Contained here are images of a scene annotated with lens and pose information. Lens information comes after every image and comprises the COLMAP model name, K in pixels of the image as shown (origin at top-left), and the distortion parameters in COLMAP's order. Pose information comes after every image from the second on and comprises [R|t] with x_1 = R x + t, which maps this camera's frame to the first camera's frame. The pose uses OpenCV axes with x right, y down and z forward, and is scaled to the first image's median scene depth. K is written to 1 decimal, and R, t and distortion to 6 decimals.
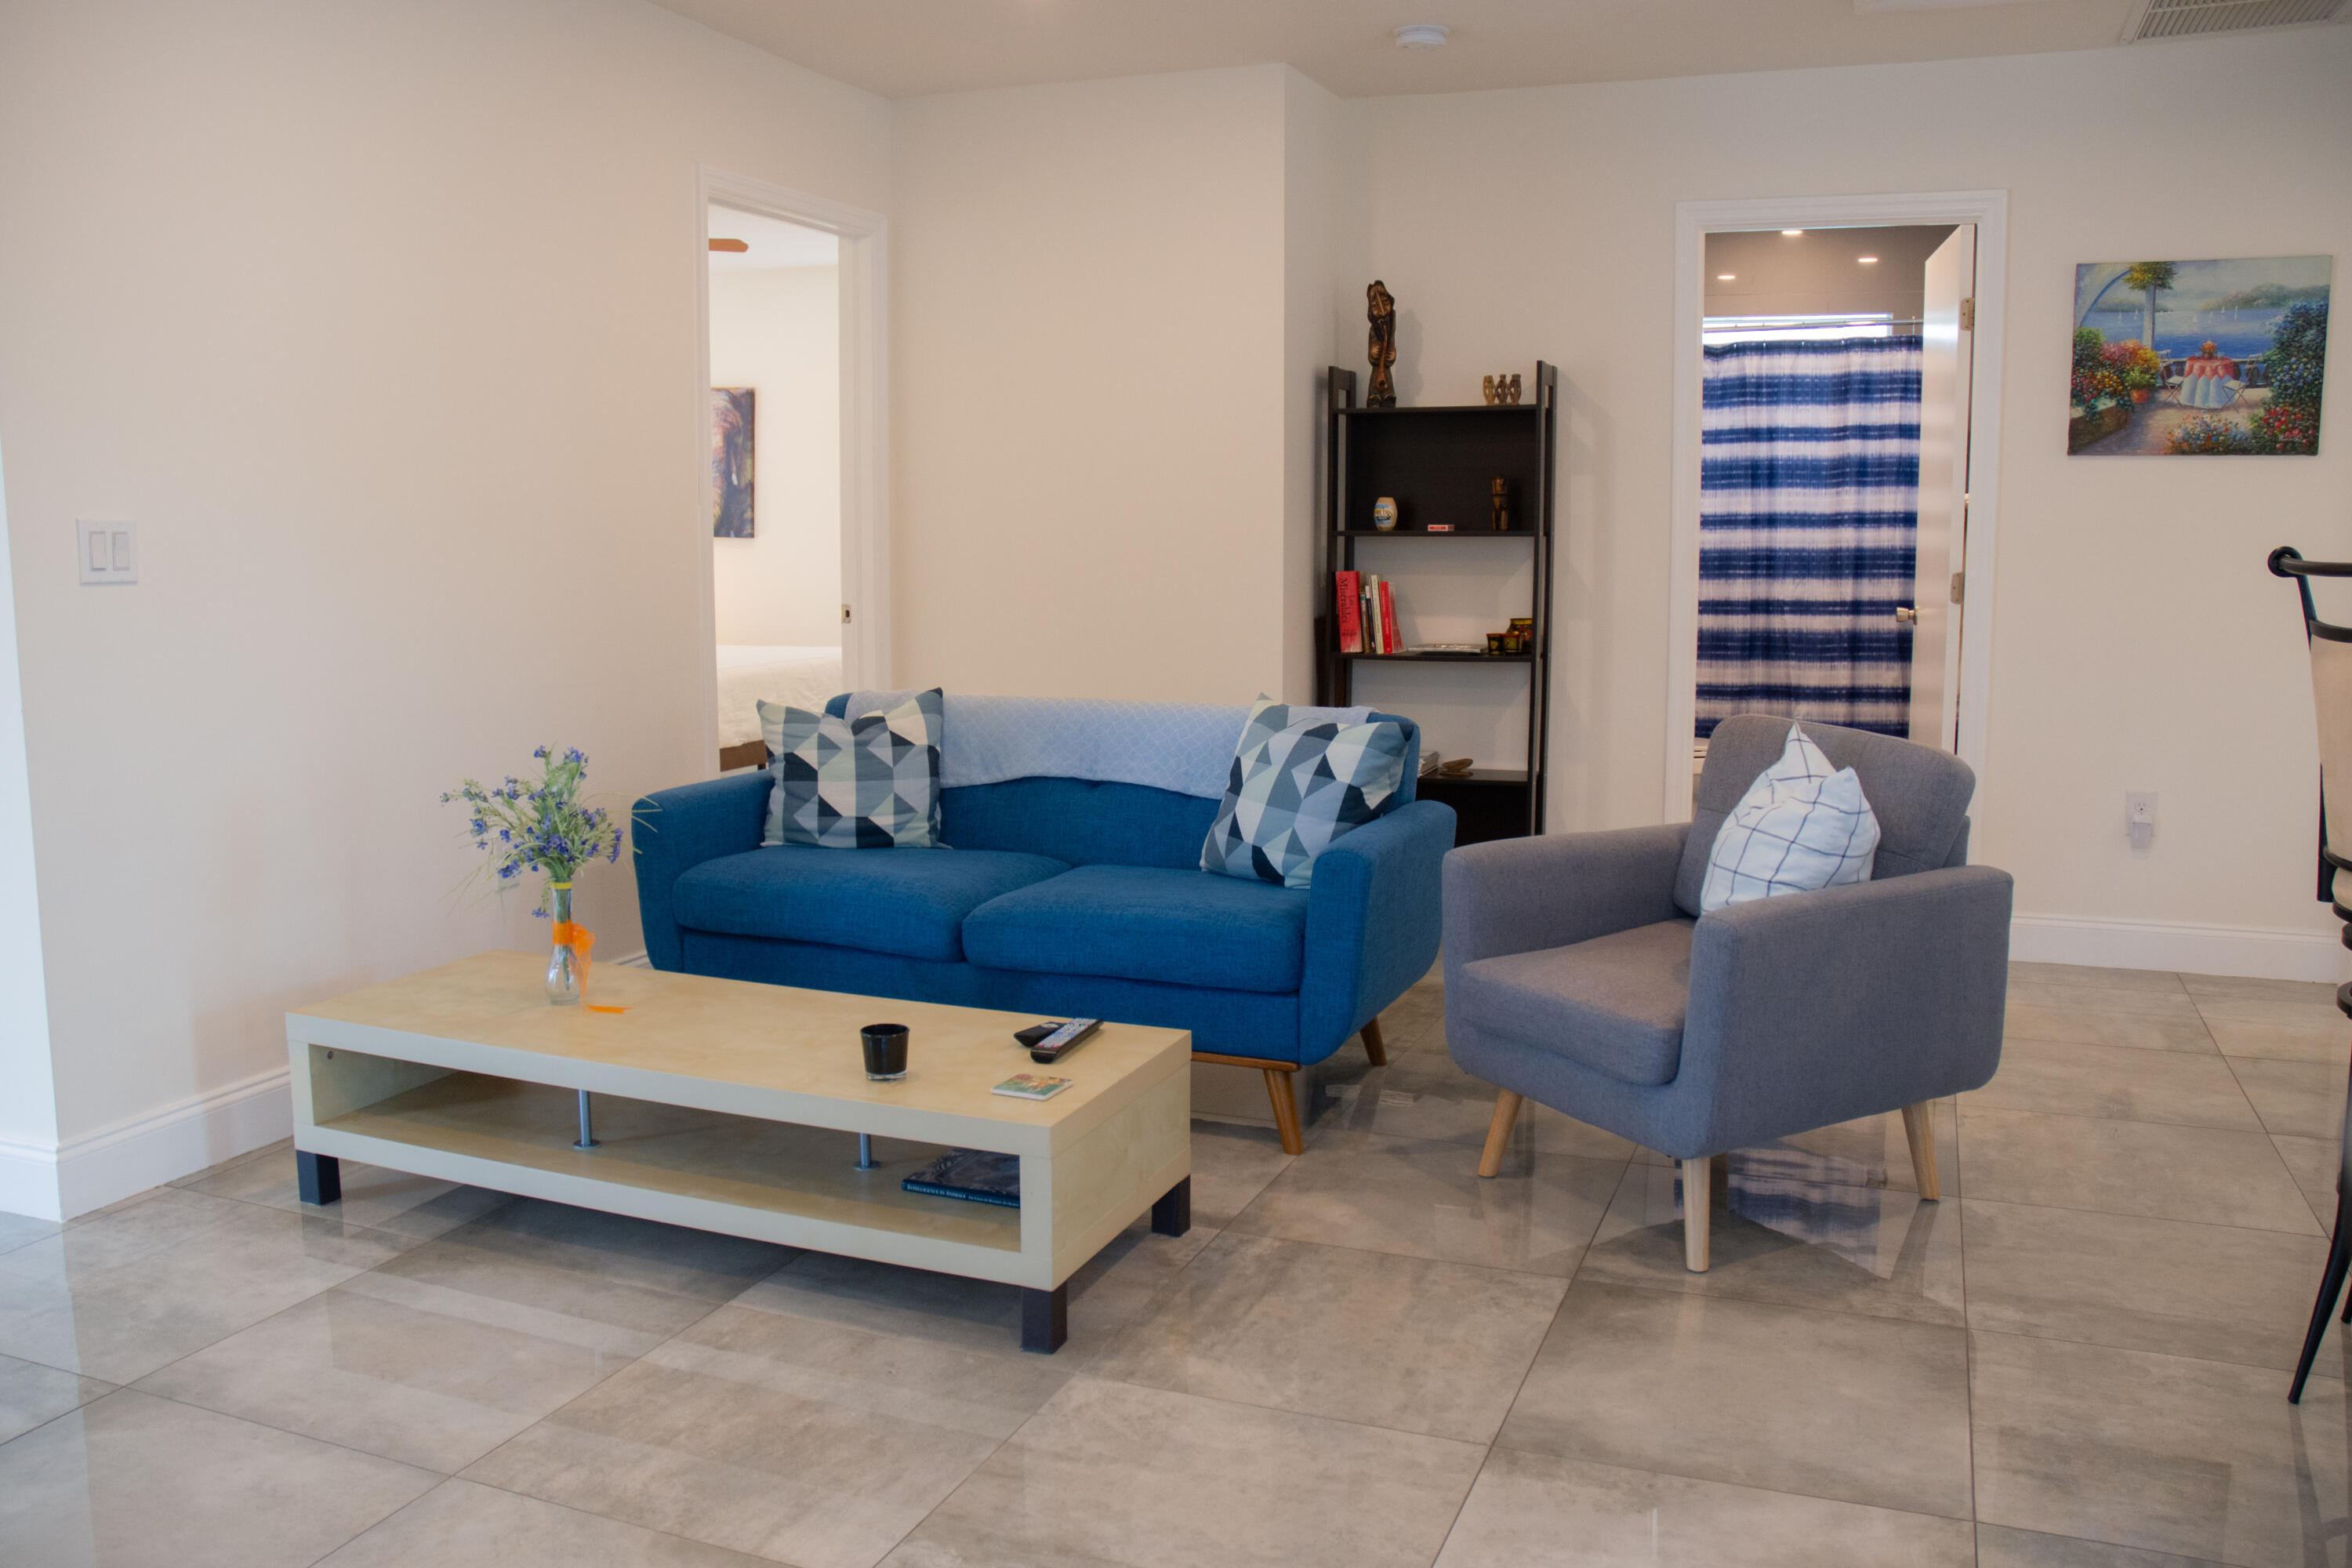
lens RADIAL K [[1882.6, 0, 1113.9], [0, 1882.6, 819.0], [0, 0, 1]] dist [-0.112658, 0.059097]
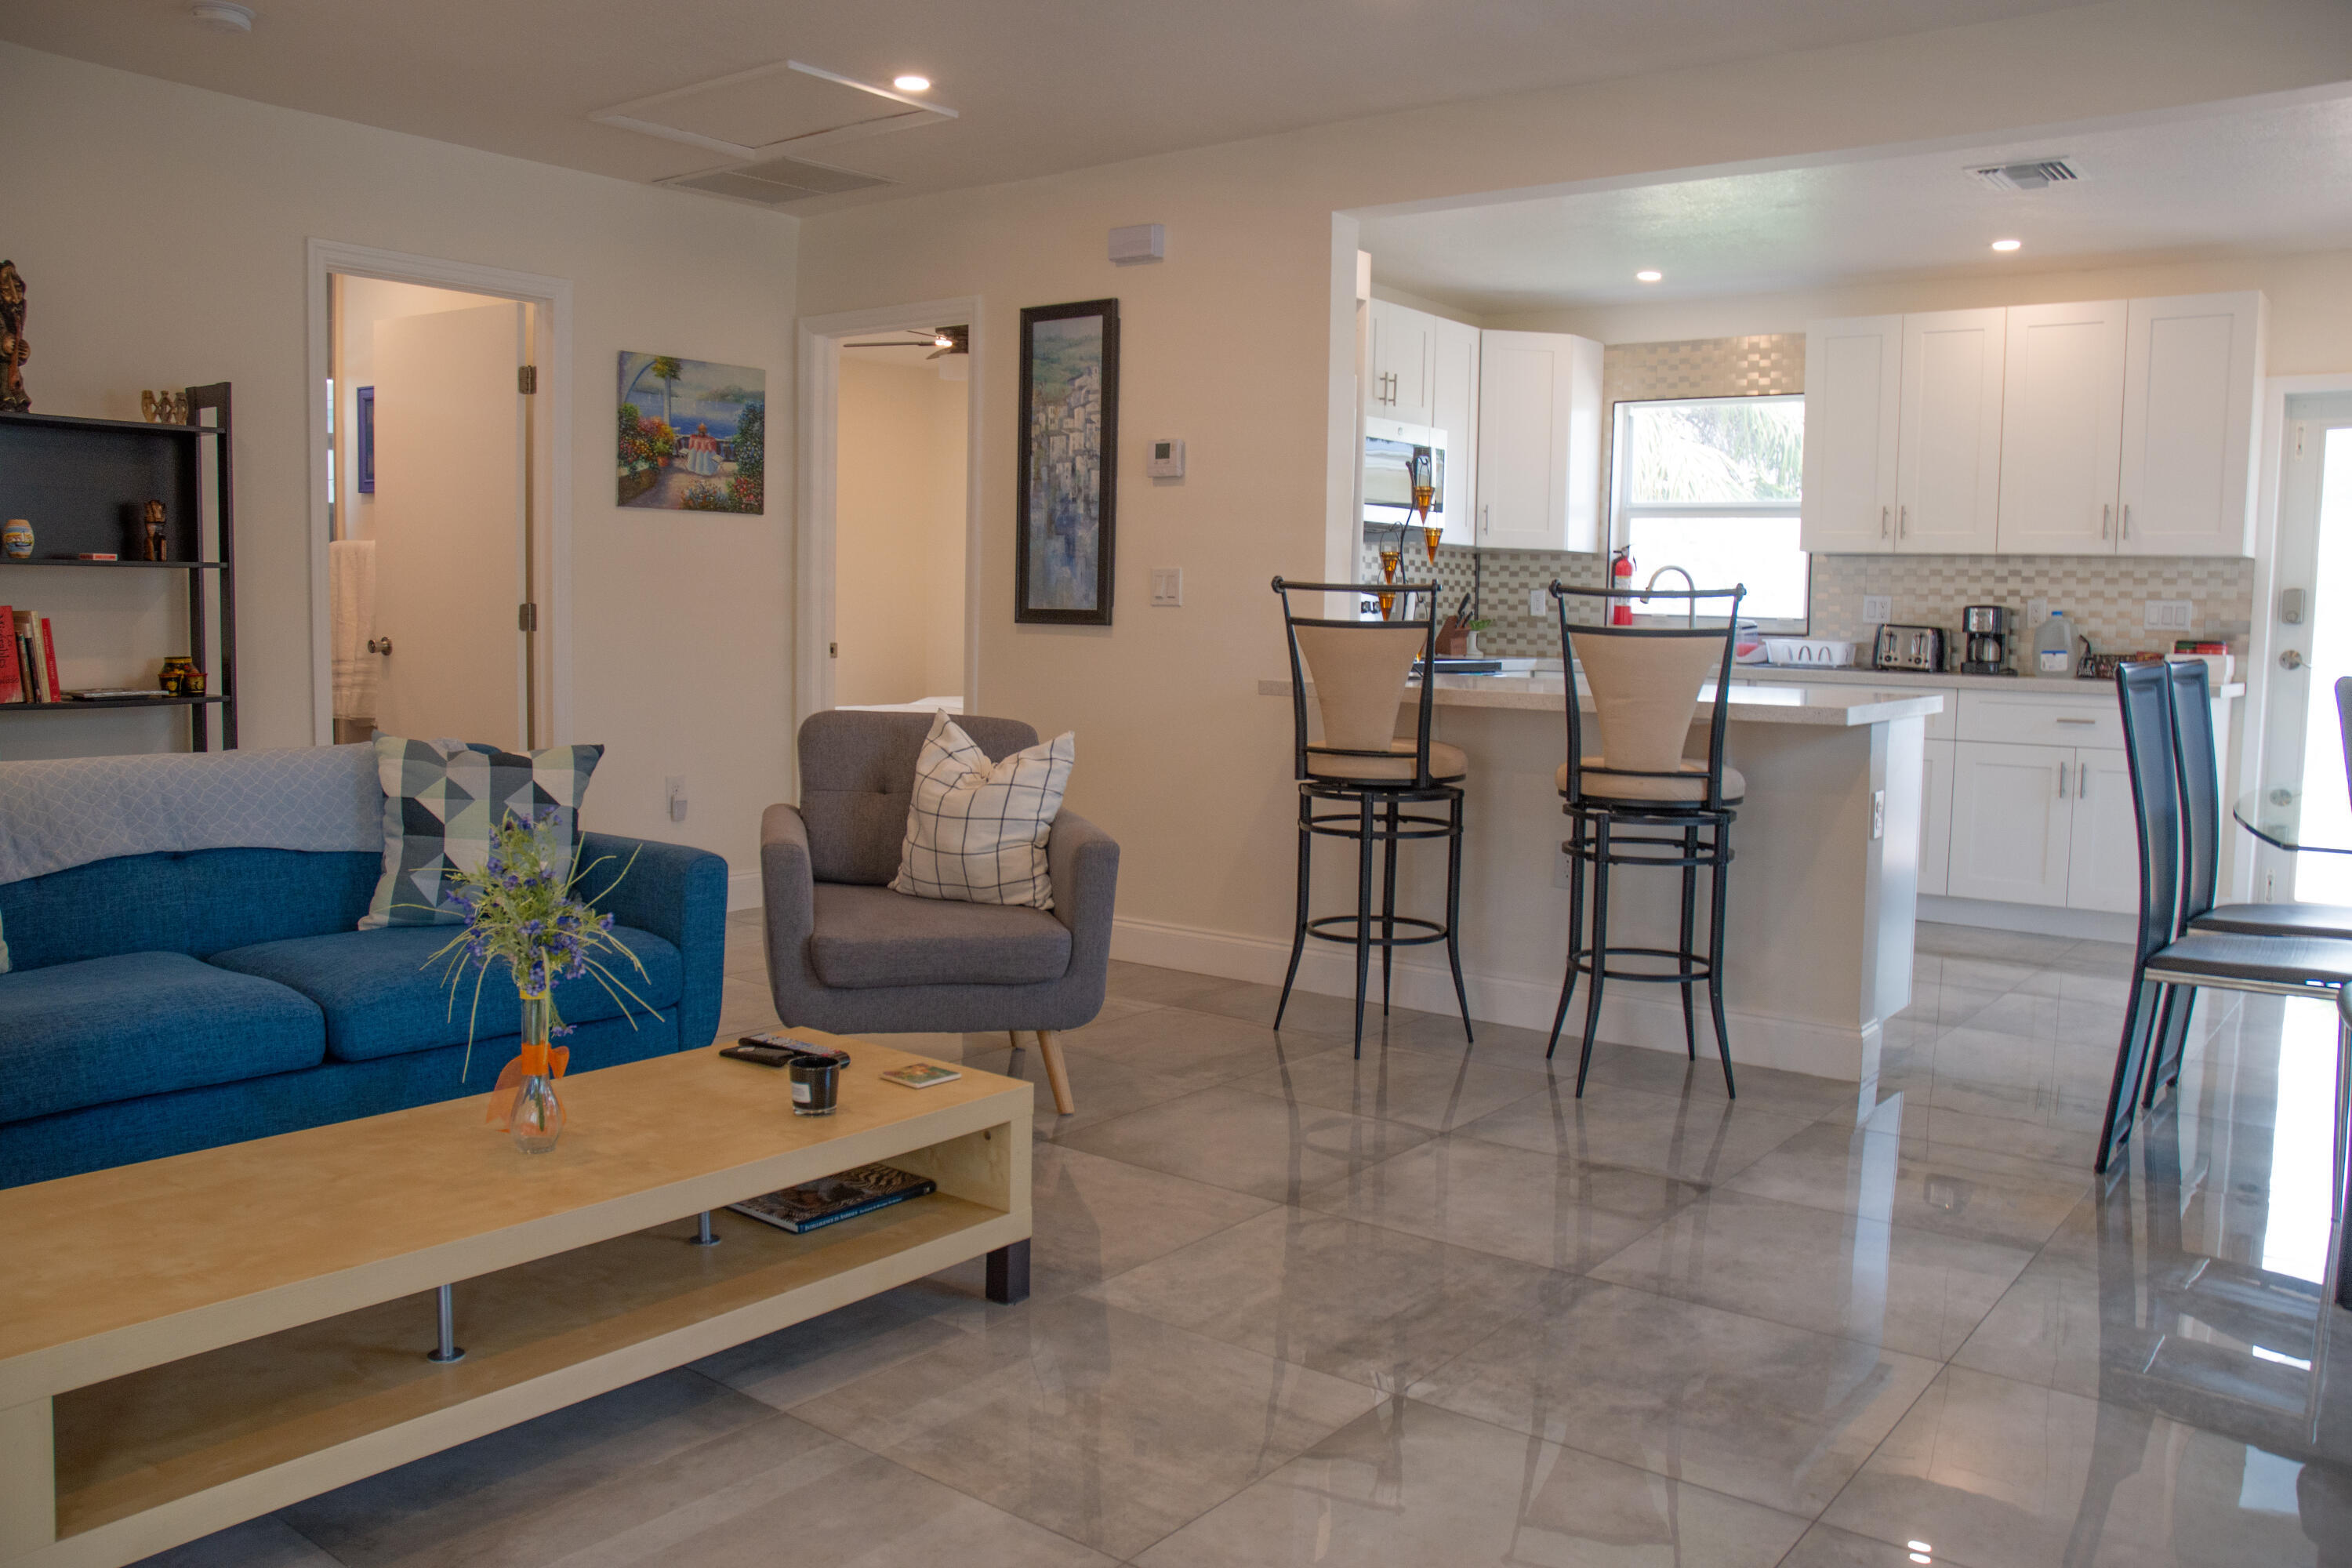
lens RADIAL K [[1882.6, 0, 1170.8], [0, 1882.6, 779.9], [0, 0, 1]] dist [-0.112658, 0.059097]
pose [[0.257186, -0.080259, 0.963023, -0.619509], [0.132420, 0.990072, 0.047149, -0.030400], [-0.957246, 0.115397, 0.265261, 0.360226]]
